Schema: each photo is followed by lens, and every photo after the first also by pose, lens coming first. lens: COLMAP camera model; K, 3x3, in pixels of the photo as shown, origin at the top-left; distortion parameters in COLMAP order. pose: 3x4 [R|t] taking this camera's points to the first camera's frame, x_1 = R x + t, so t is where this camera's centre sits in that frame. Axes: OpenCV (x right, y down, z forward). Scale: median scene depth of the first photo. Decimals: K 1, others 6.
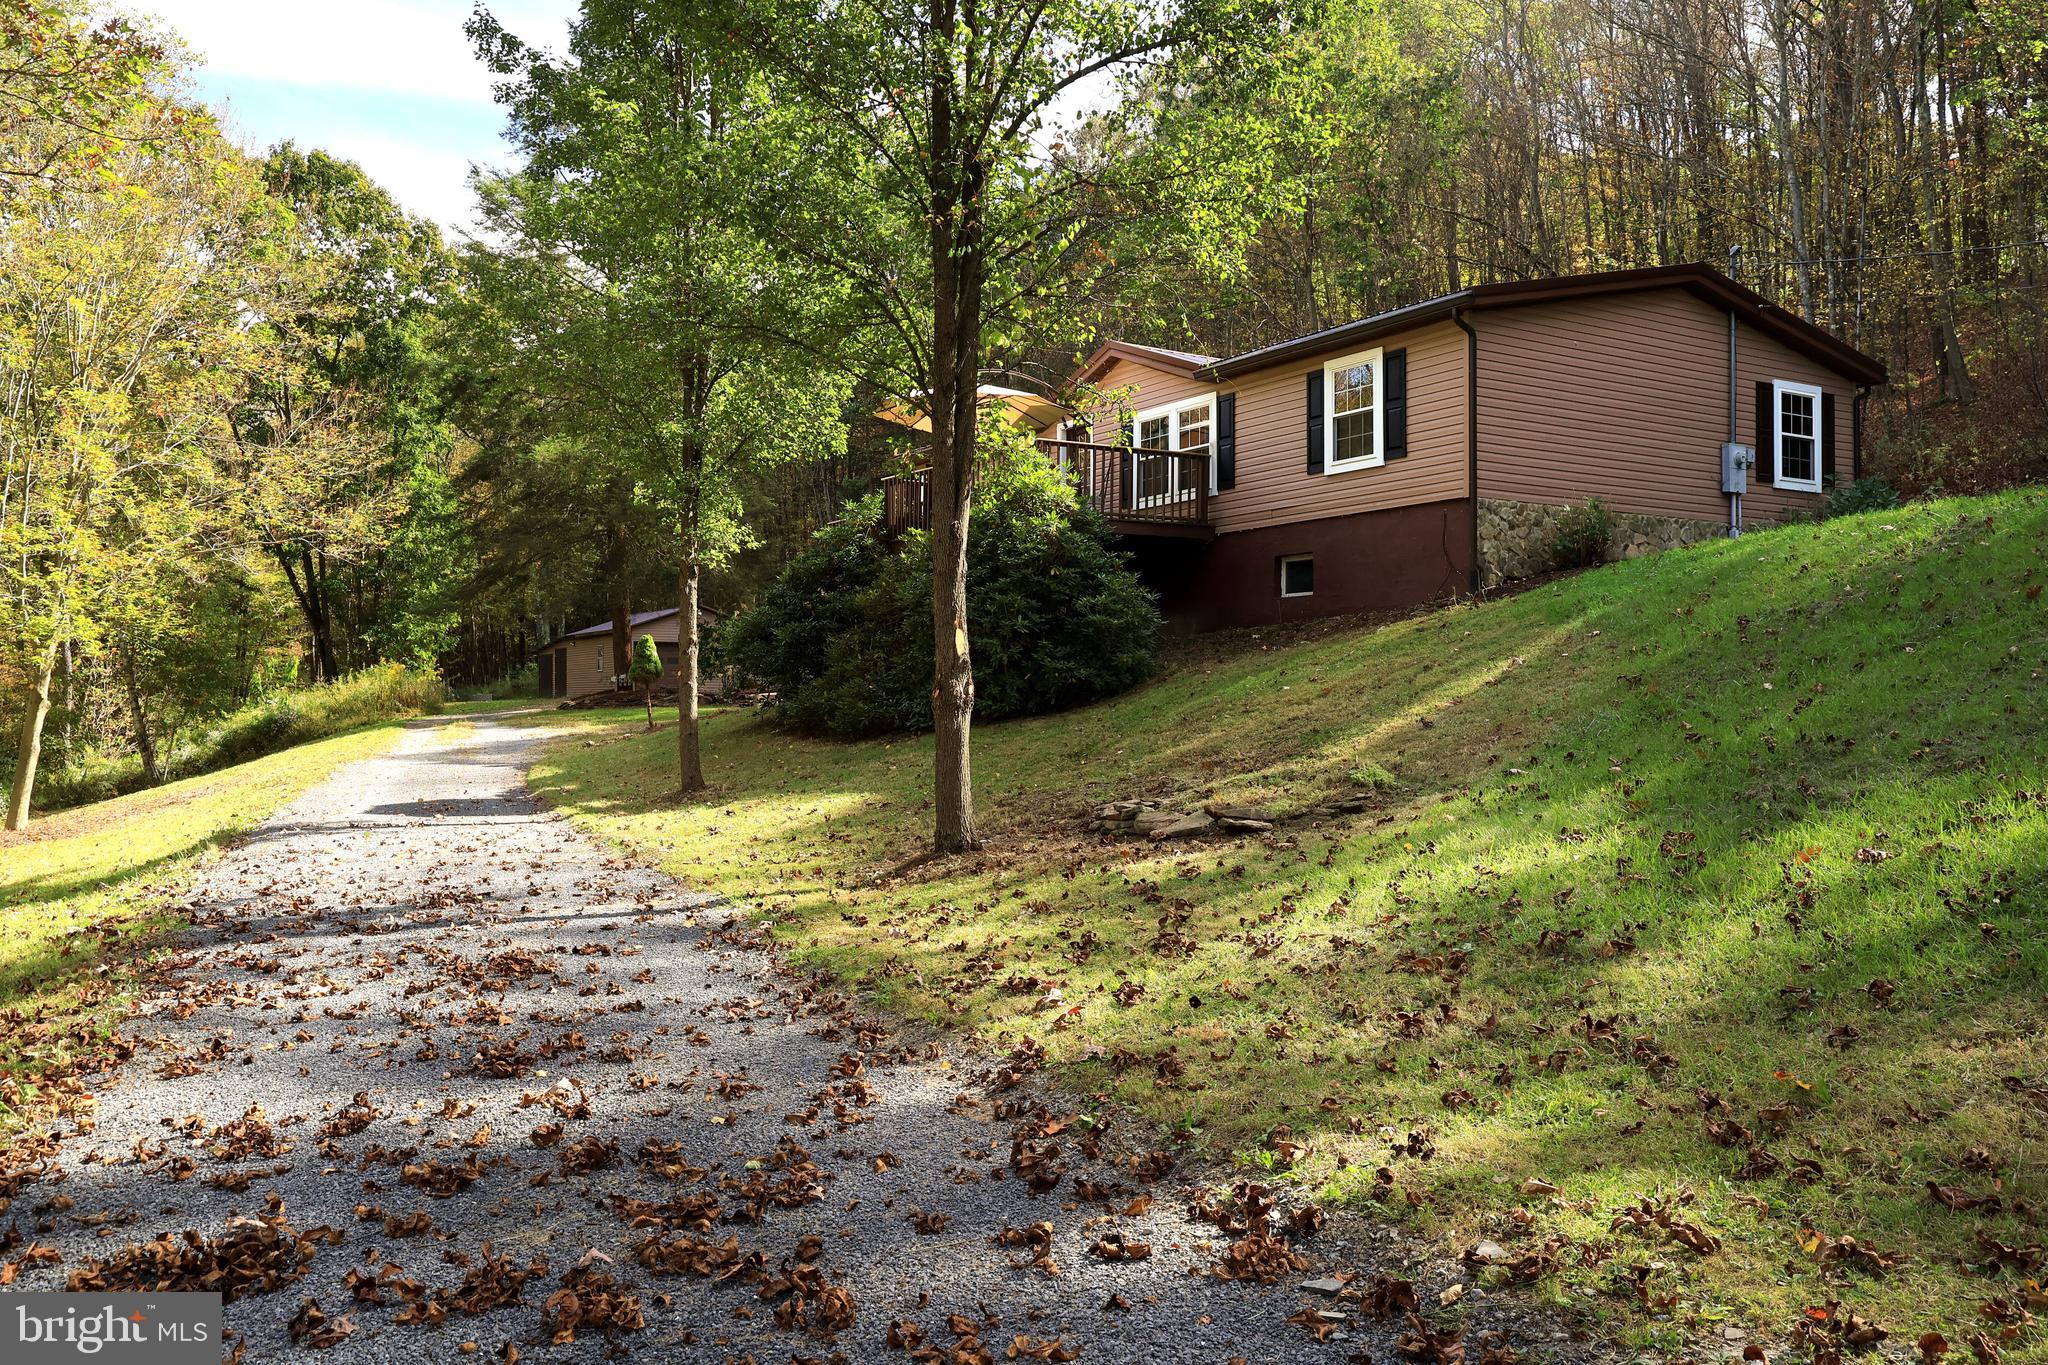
lens RADIAL K [[1685.5, 0, 1024.9], [0, 1685.5, 690.7], [0, 0, 1]] dist [-0.005745, 0.002230]
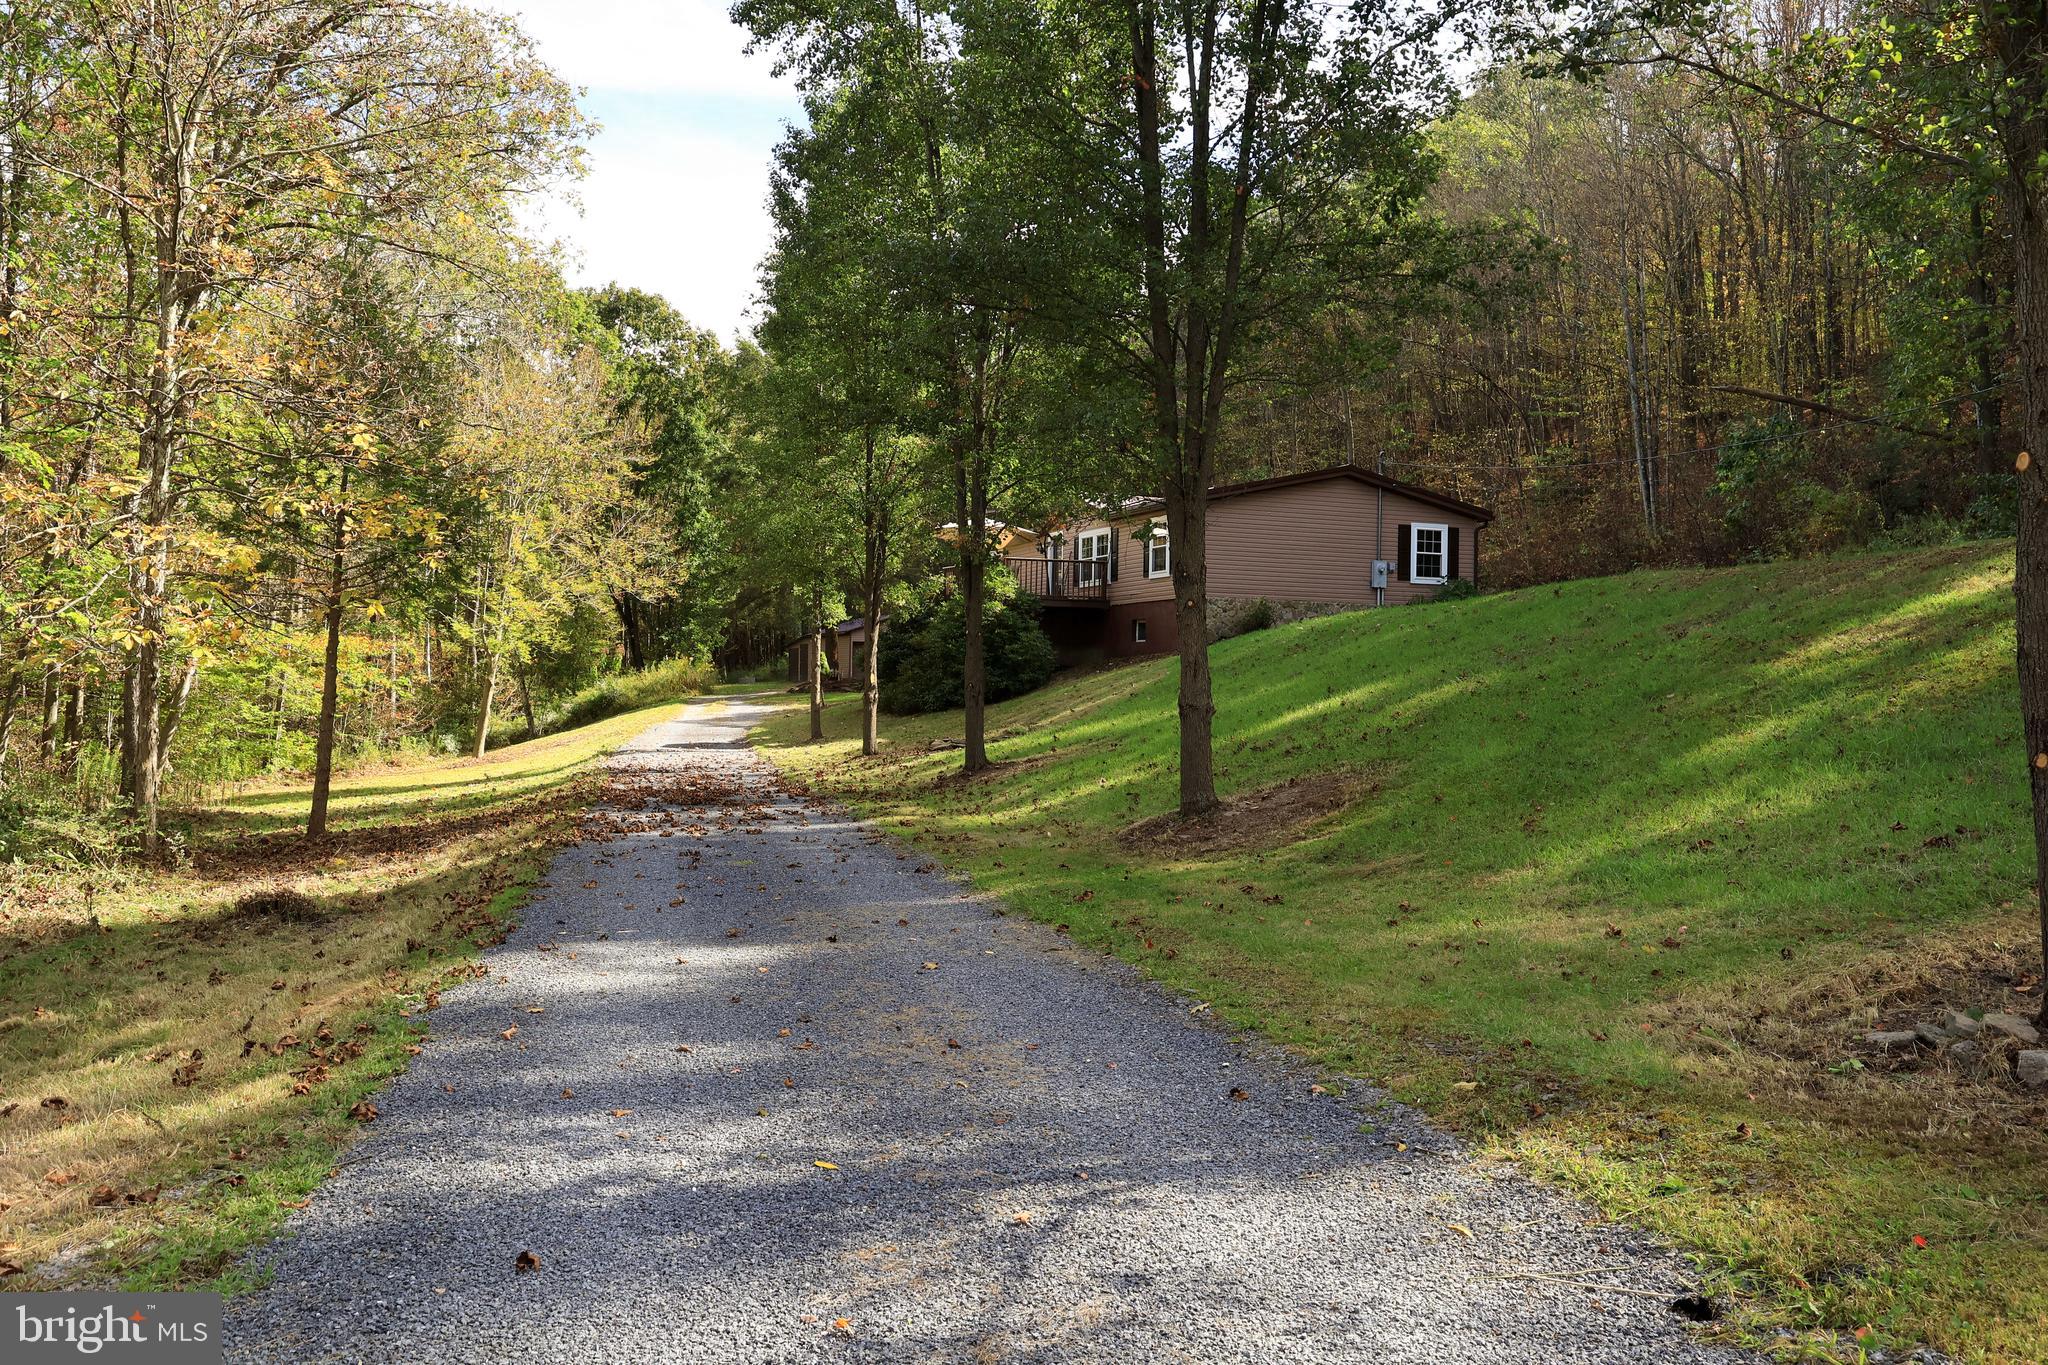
lens RADIAL K [[1685.5, 0, 1024.9], [0, 1685.5, 690.7], [0, 0, 1]] dist [-0.005745, 0.002230]
pose [[0.987037, 0.013497, -0.159923, 0.299002], [-0.011530, 0.999846, 0.013222, -0.022432], [0.160077, -0.011206, 0.987041, -0.771508]]
